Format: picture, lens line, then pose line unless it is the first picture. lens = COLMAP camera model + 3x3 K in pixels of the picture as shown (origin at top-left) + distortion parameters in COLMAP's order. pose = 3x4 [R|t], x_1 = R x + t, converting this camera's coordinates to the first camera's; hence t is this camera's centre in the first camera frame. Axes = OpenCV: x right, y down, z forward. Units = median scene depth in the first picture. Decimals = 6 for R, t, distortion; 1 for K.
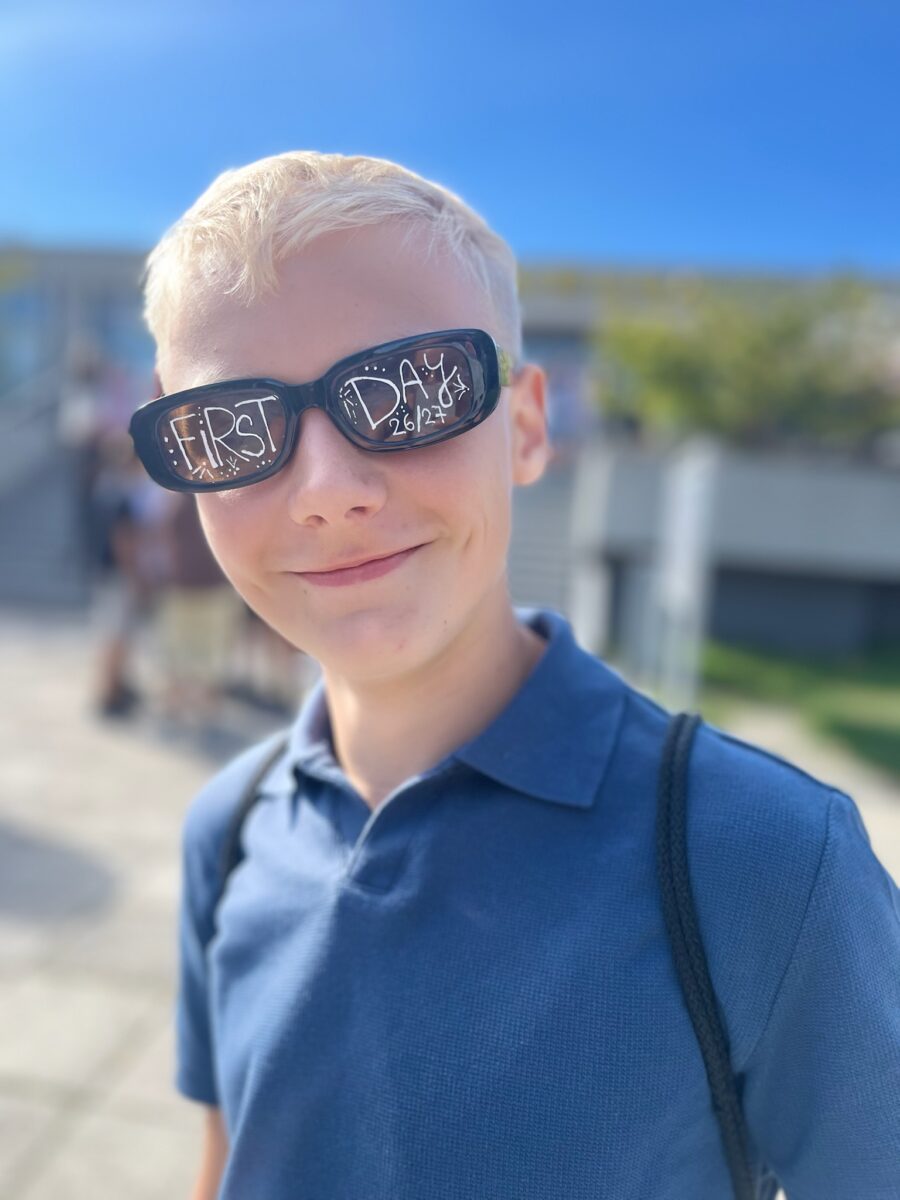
lens RADIAL K [[902.5, 0, 455.9], [0, 902.5, 598.9], [0, 0, 1]] dist [0.010185, 0.000614]
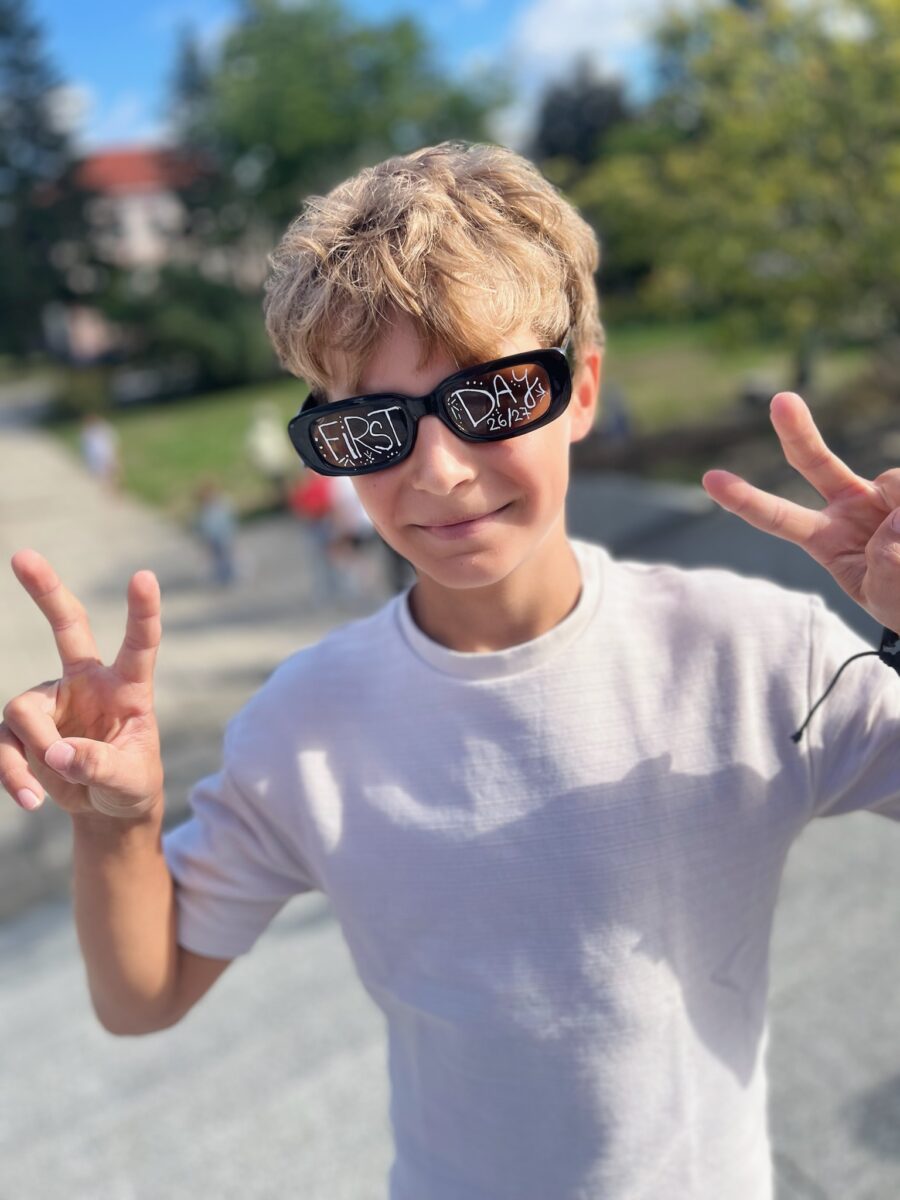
lens RADIAL K [[902.5, 0, 447.5], [0, 902.5, 600.8], [0, 0, 1]] dist [0.010185, 0.000614]
pose [[0.996660, -0.055446, -0.059955, -0.066767], [0.072476, 0.938877, 0.336537, -0.393474], [0.037630, -0.339759, 0.939760, -0.313039]]
